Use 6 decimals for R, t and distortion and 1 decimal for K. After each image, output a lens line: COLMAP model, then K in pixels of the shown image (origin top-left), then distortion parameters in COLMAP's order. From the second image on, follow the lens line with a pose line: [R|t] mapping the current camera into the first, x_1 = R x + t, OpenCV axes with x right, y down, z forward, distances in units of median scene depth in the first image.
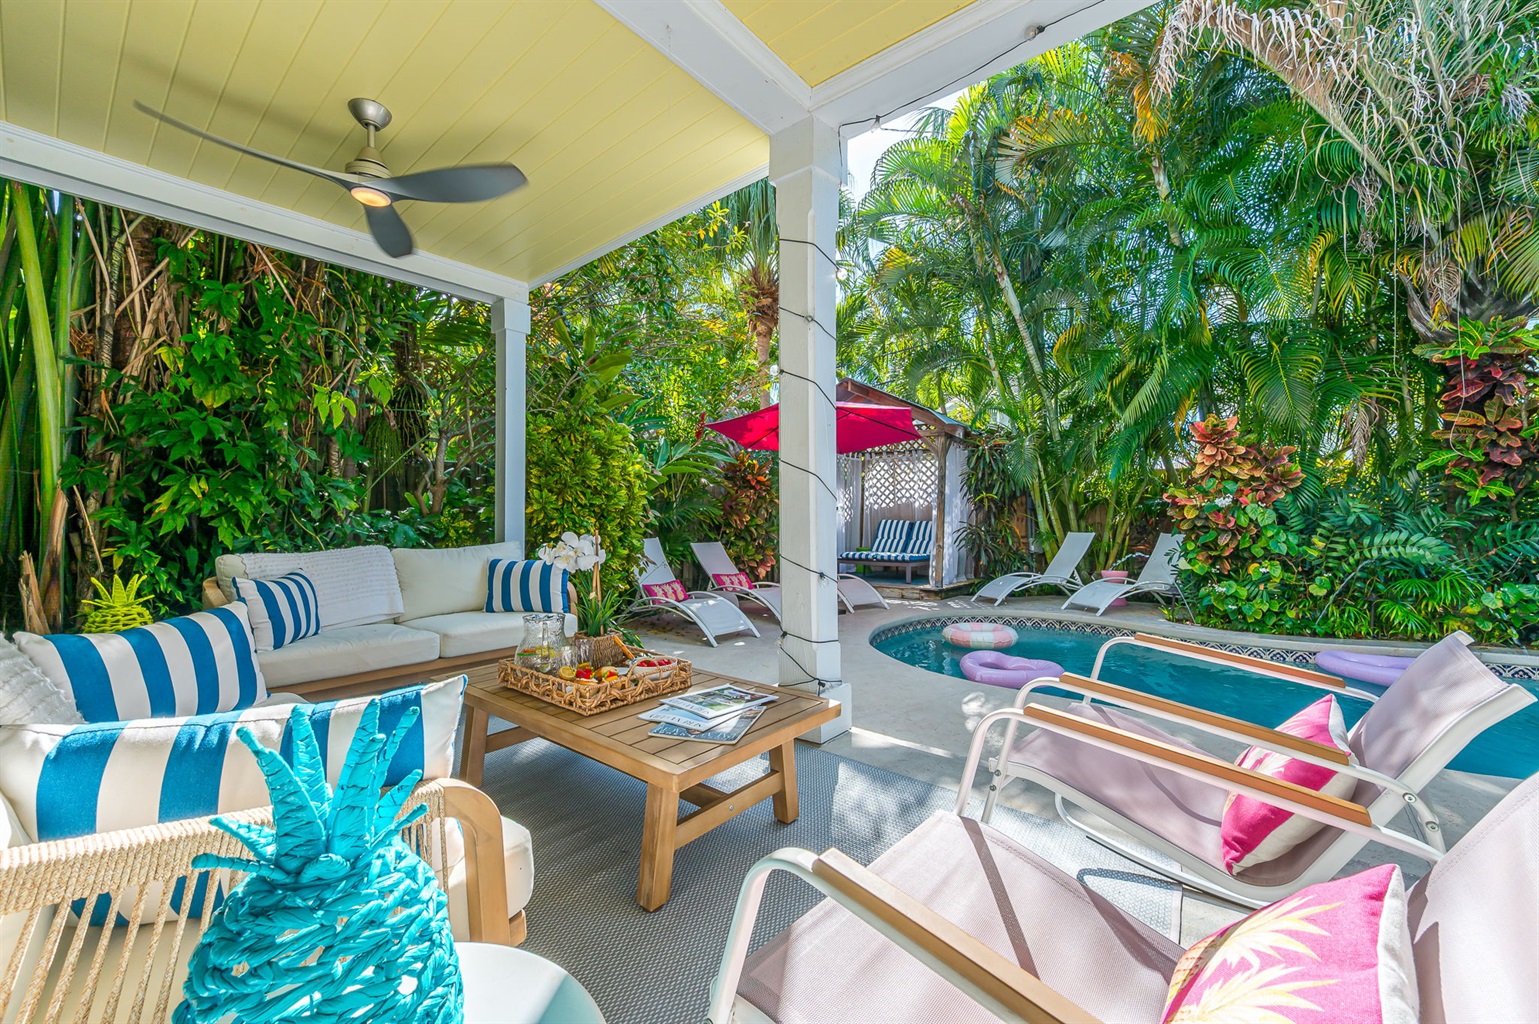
lens RADIAL K [[622.2, 0, 759.1], [0, 622.2, 510.1], [0, 0, 1]] dist [-0.015902, 0.000991]
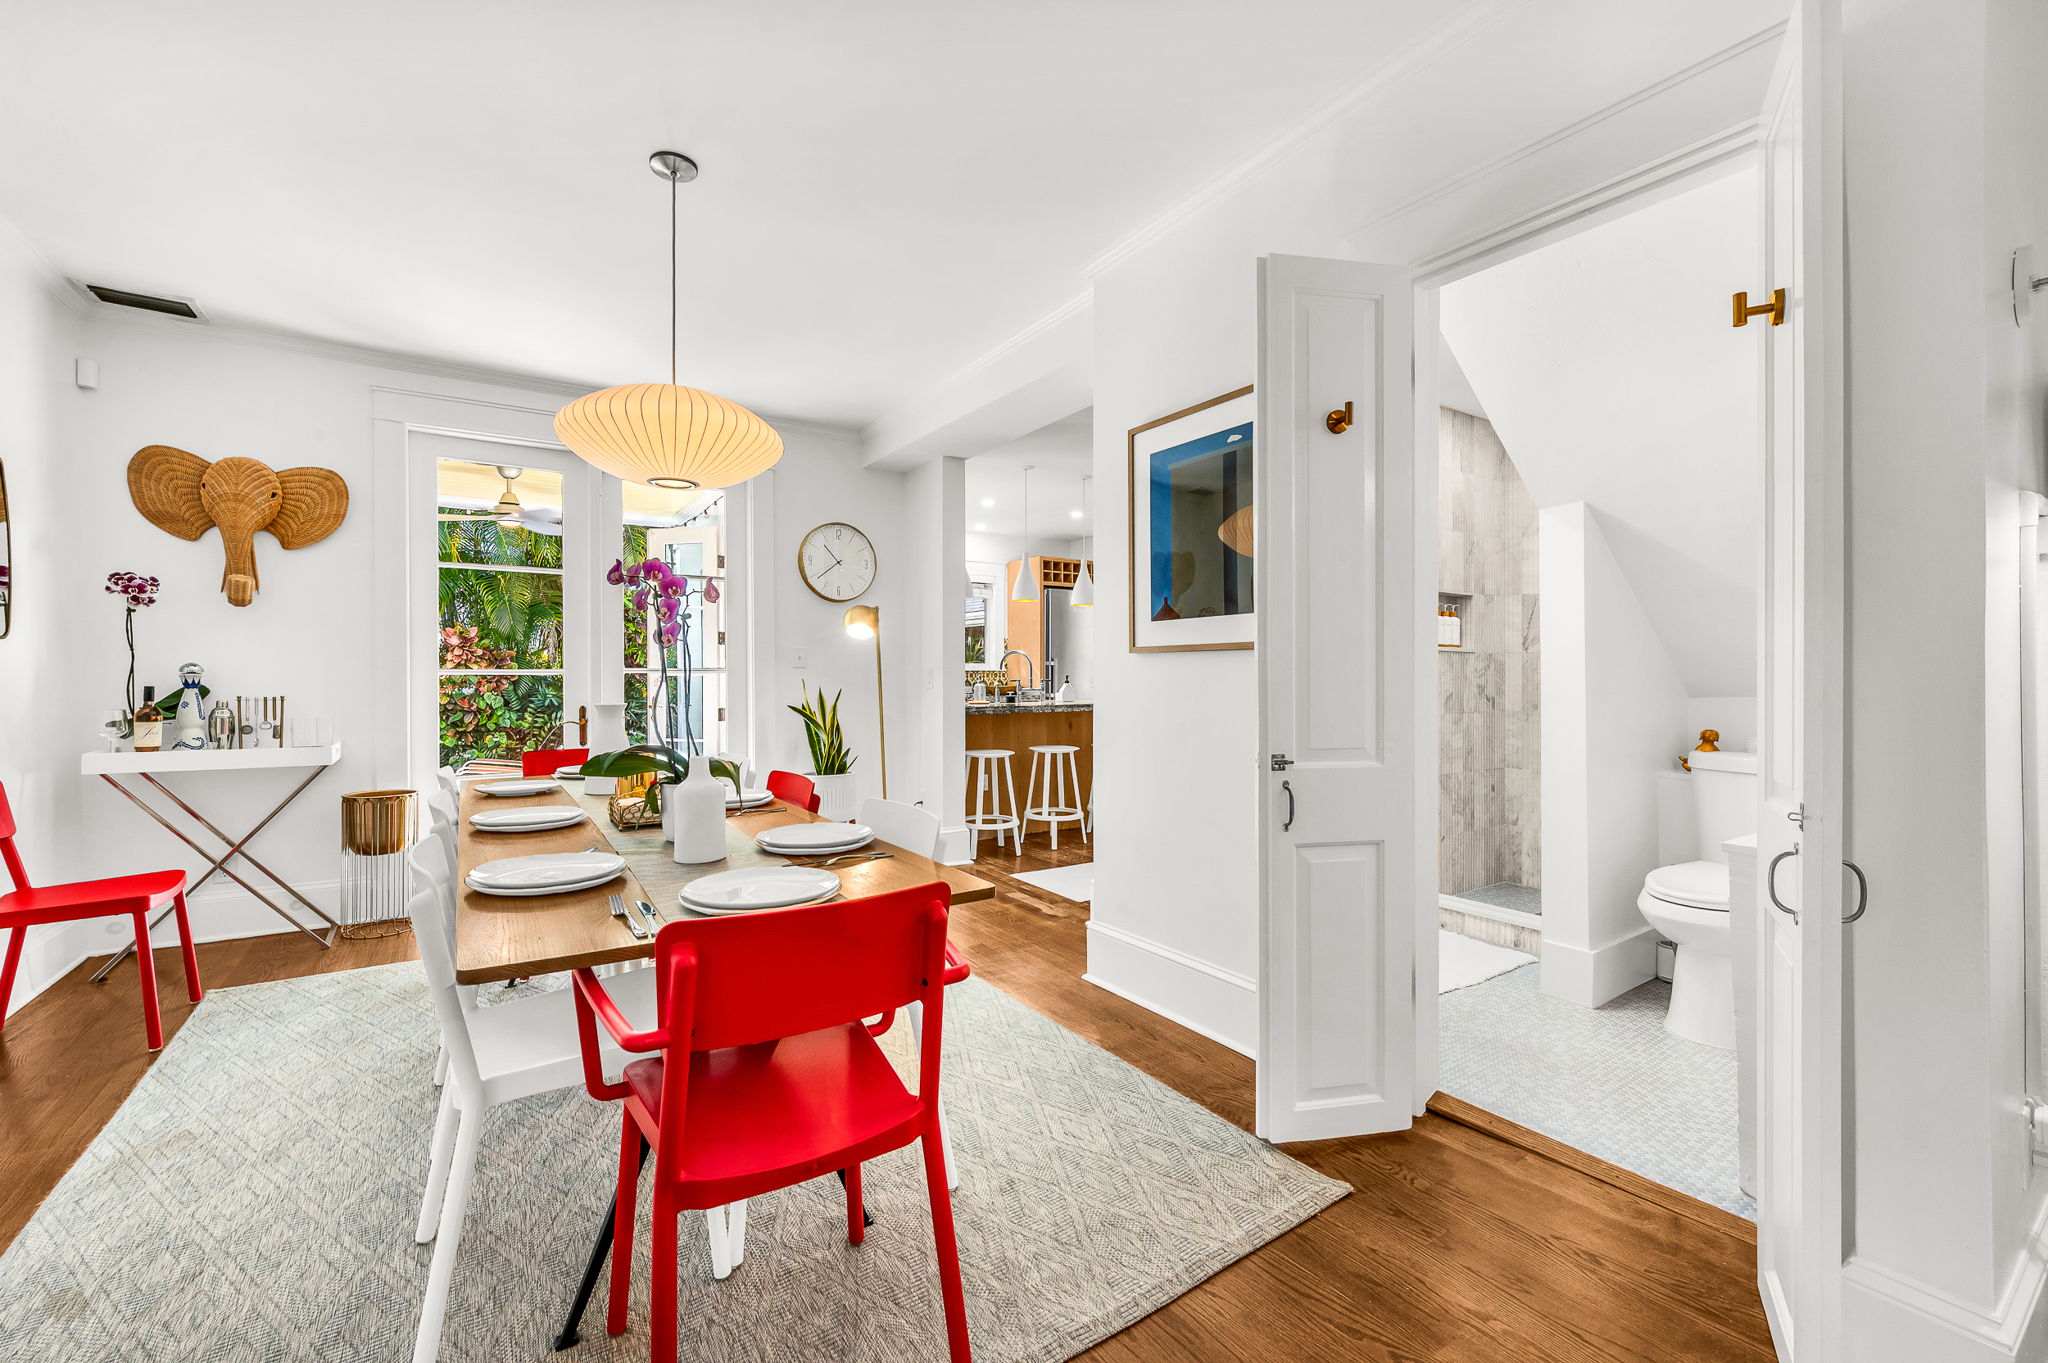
lens RADIAL K [[828.0, 0, 1016.0], [0, 828.0, 680.9], [0, 0, 1]] dist [-0.015902, 0.000991]
pose [[0.284672, -0.003629, 0.958618, -0.632254], [0.000870, 0.999993, 0.003528, -0.040742], [-0.958625, -0.000170, 0.284673, -0.663945]]
